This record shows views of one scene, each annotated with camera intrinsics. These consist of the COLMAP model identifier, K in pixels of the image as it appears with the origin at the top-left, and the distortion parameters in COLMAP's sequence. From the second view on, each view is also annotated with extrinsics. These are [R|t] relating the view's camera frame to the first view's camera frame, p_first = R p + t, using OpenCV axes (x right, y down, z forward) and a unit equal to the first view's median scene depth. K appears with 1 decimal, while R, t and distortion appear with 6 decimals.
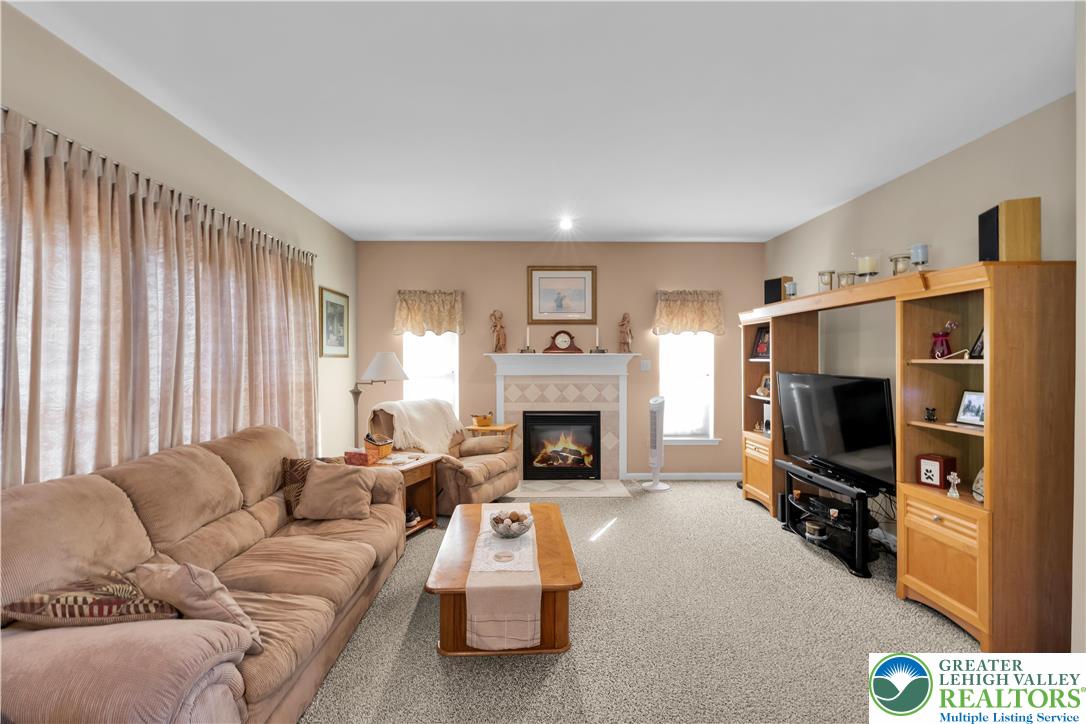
lens RADIAL K [[471.9, 0, 536.7], [0, 471.9, 360.7], [0, 0, 1]] dist [0.005330, 0.000172]
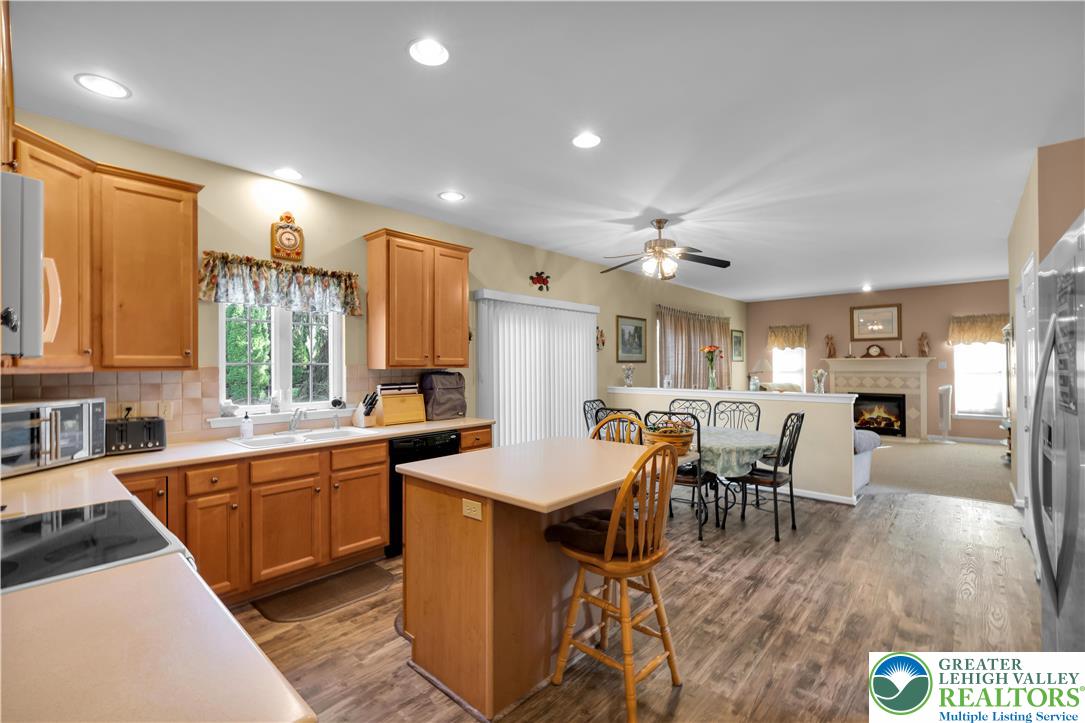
lens RADIAL K [[471.5, 0, 537.5], [0, 471.5, 361.7], [0, 0, 1]] dist [0.005330, 0.000172]
pose [[0.721876, -0.007604, -0.691981, 0.346372], [0.003333, 0.999966, -0.007512, 0.005195], [0.692015, 0.003117, 0.721877, -1.019250]]
